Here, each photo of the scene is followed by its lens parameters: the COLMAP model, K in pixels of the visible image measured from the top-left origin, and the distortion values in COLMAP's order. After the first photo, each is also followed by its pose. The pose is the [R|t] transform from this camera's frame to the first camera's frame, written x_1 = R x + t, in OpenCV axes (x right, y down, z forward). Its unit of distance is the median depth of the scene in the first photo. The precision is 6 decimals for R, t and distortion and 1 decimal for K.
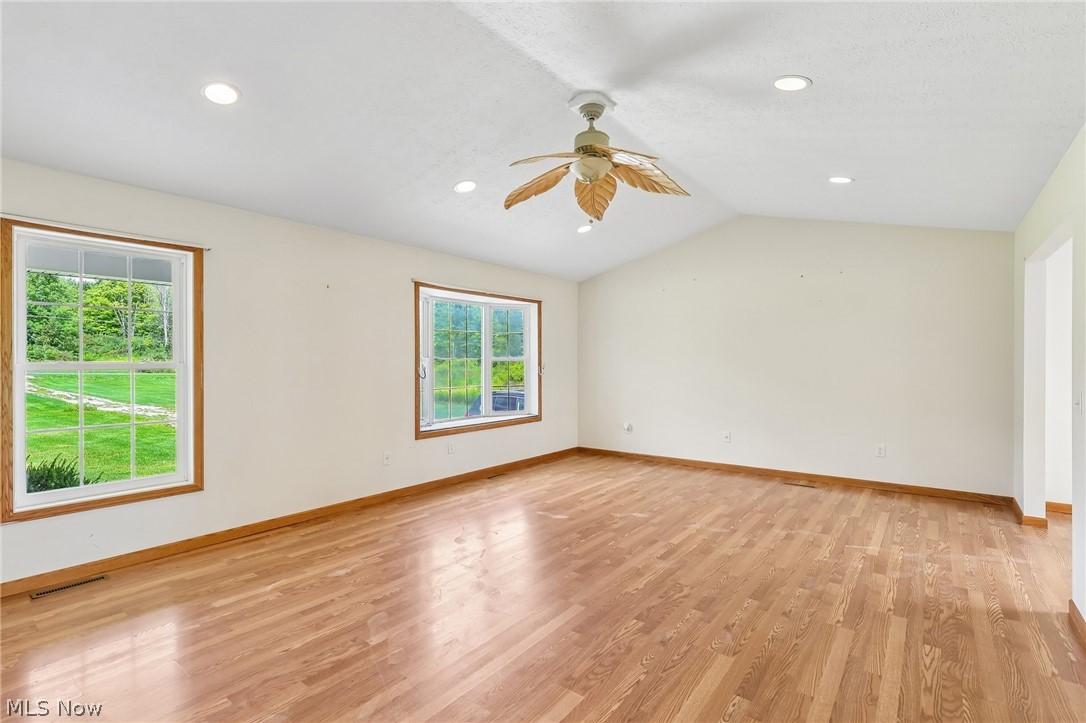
lens RADIAL K [[517.0, 0, 541.7], [0, 517.0, 362.3], [0, 0, 1]] dist [-0.002493, -0.000260]
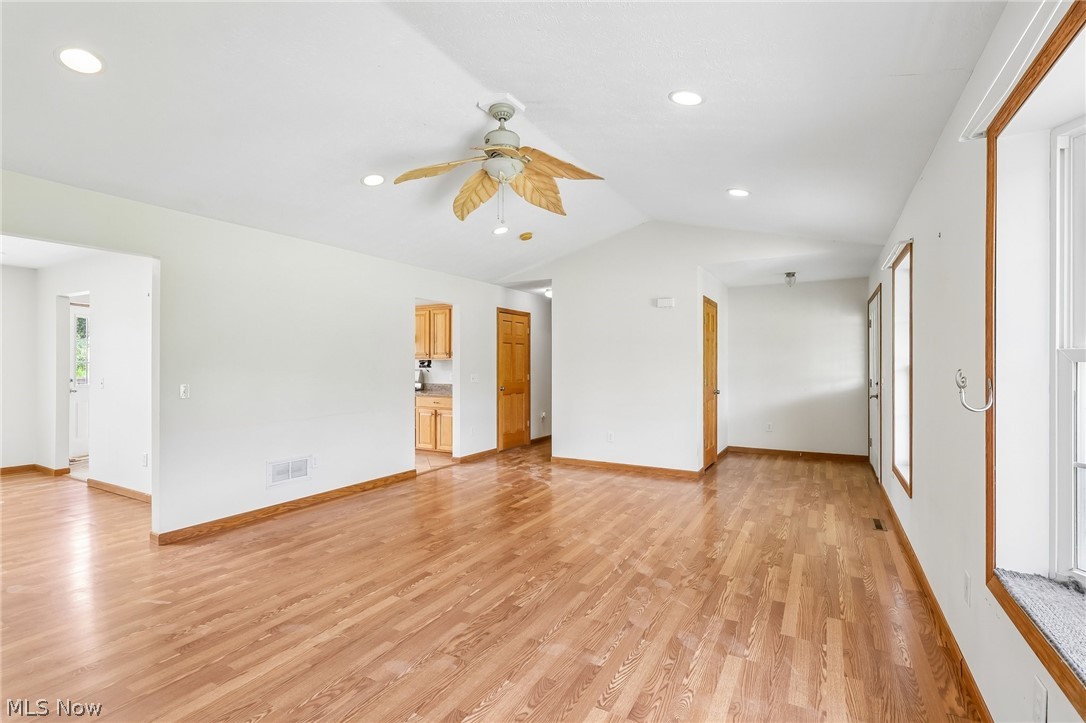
lens RADIAL K [[504.8, 0, 538.3], [0, 504.8, 363.3], [0, 0, 1]] dist [-0.000343, 0.000973]
pose [[-0.990616, 0.000136, -0.136672, 0.140326], [-0.000035, 0.999999, 0.001248, -0.001822], [0.136673, 0.001241, -0.990616, 1.720611]]
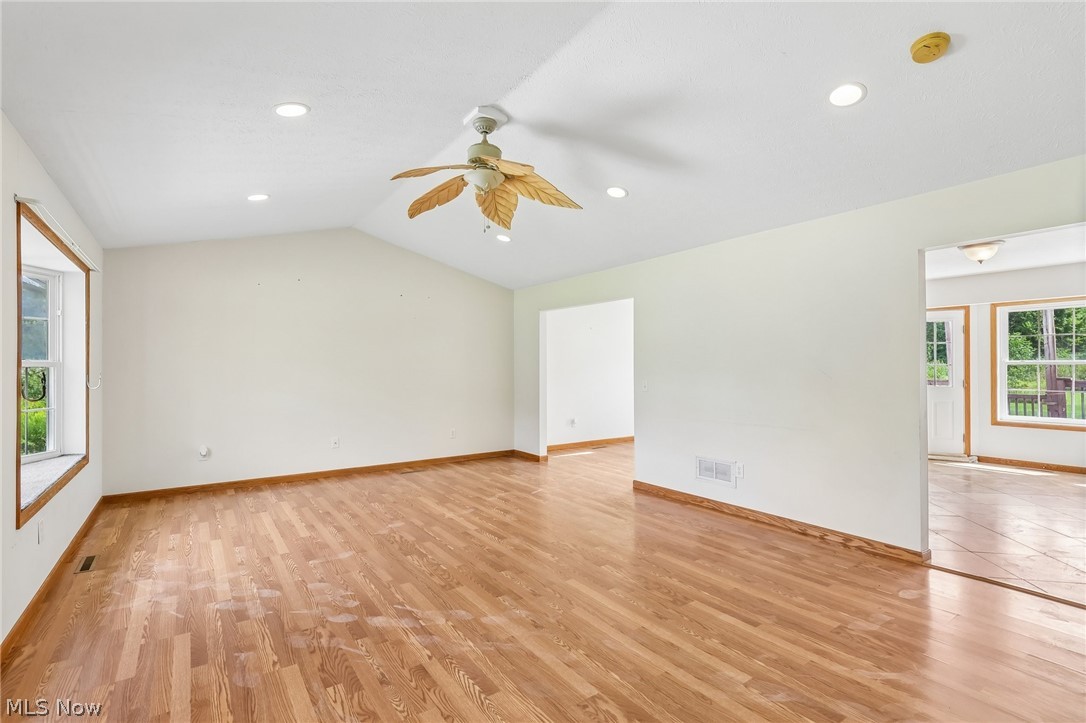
lens RADIAL K [[504.8, 0, 538.3], [0, 504.8, 363.3], [0, 0, 1]] dist [-0.000343, 0.000973]
pose [[0.306922, 0.006814, 0.951710, -0.723919], [0.004221, 0.999955, -0.008520, 0.000822], [-0.951725, 0.006633, 0.306879, 0.516245]]
